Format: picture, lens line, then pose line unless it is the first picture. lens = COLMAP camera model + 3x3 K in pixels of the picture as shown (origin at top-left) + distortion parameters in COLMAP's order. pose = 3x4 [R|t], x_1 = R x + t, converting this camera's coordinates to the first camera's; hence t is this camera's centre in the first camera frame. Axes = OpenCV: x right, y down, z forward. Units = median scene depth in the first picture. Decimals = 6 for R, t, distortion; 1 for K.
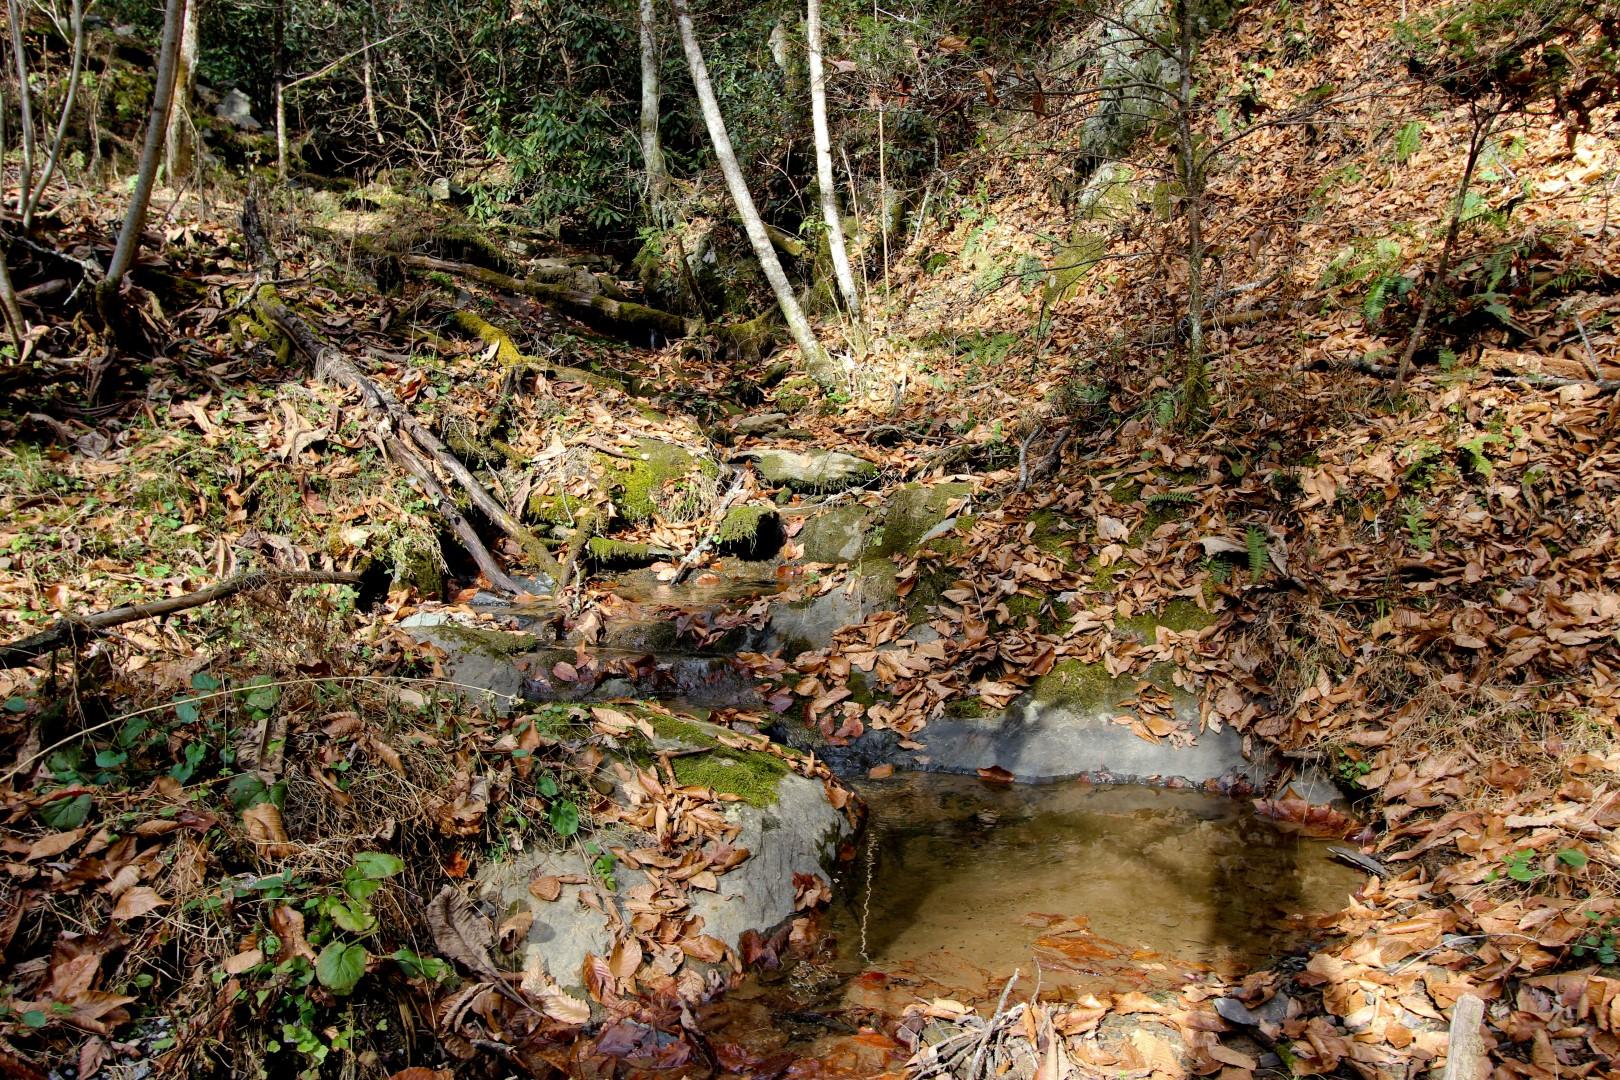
lens RADIAL K [[1303.1, 0, 810.0], [0, 1303.1, 540.0], [0, 0, 1]] dist [-0.011300, -0.004745]
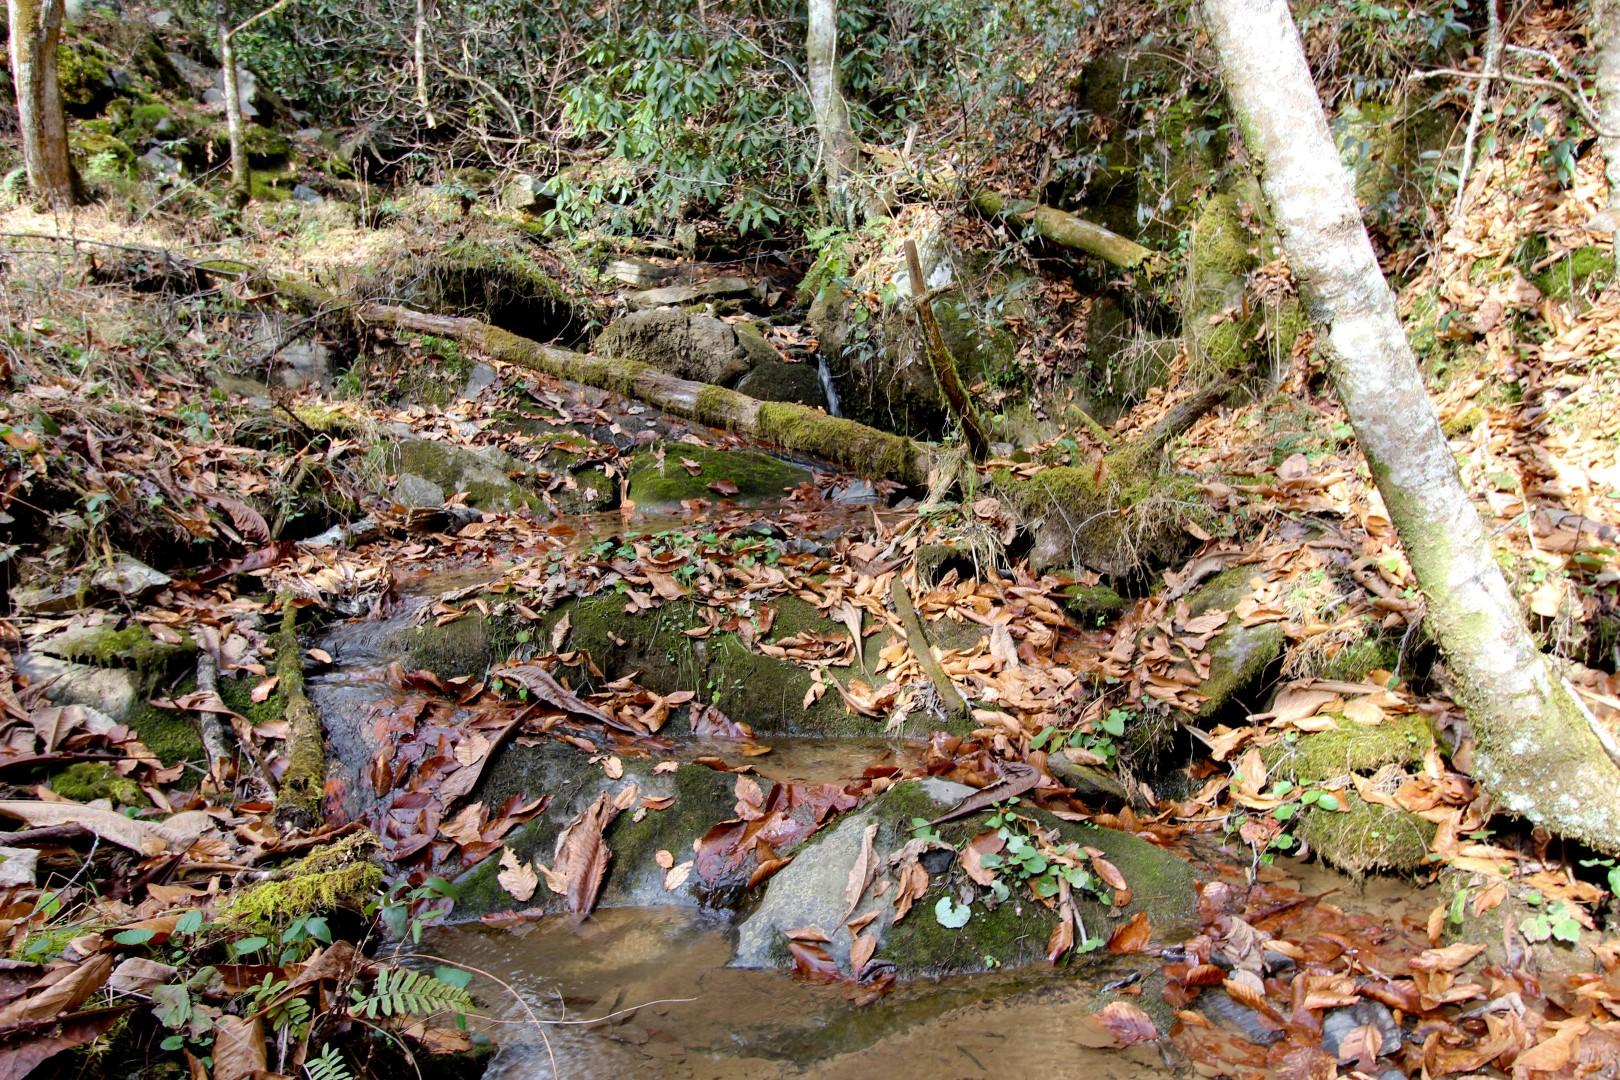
lens RADIAL K [[1211.0, 0, 810.0], [0, 1211.0, 540.0], [0, 0, 1]] dist [-0.003234, 0.002632]
pose [[0.989414, -0.022649, -0.143339, -0.051753], [0.024819, 0.999603, 0.013365, -0.100267], [0.142980, -0.016781, 0.989583, 0.428487]]
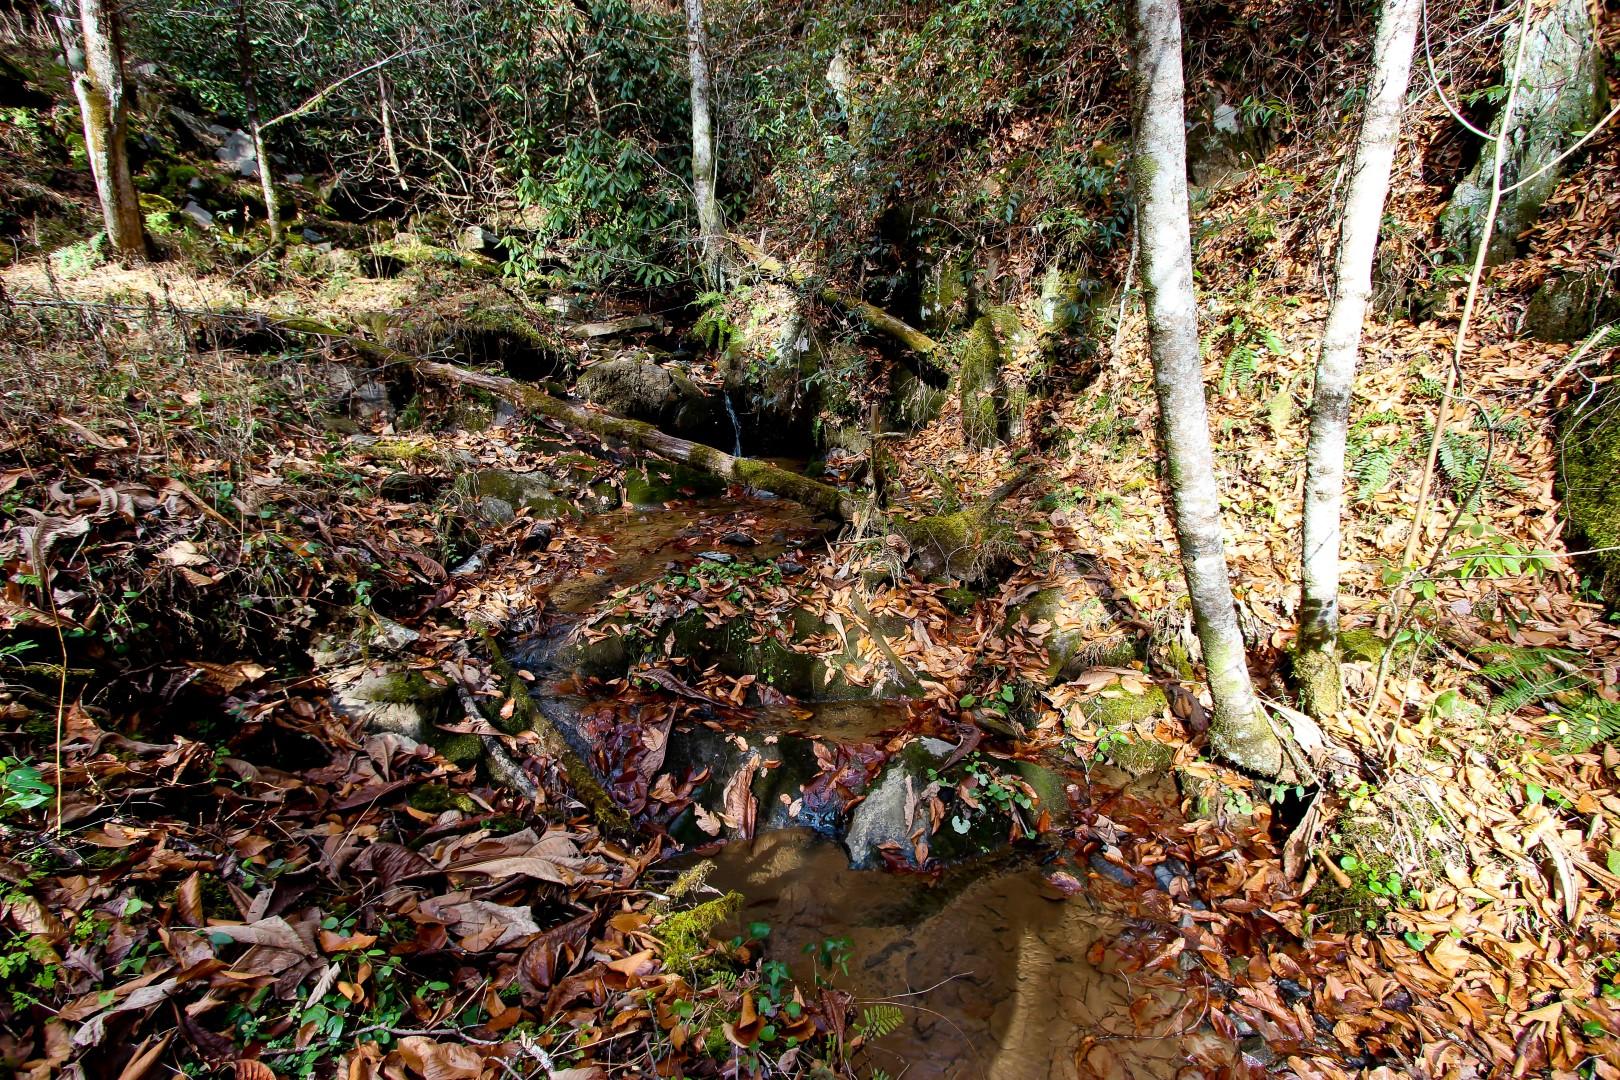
lens RADIAL K [[758.6, 0, 810.0], [0, 758.6, 540.0], [0, 0, 1]] dist [-0.017240, 0.000250]
pose [[0.995064, -0.042017, 0.089897, -0.101592], [0.026770, 0.986008, 0.164535, -0.144942], [-0.095552, -0.161316, 0.982266, 0.417867]]
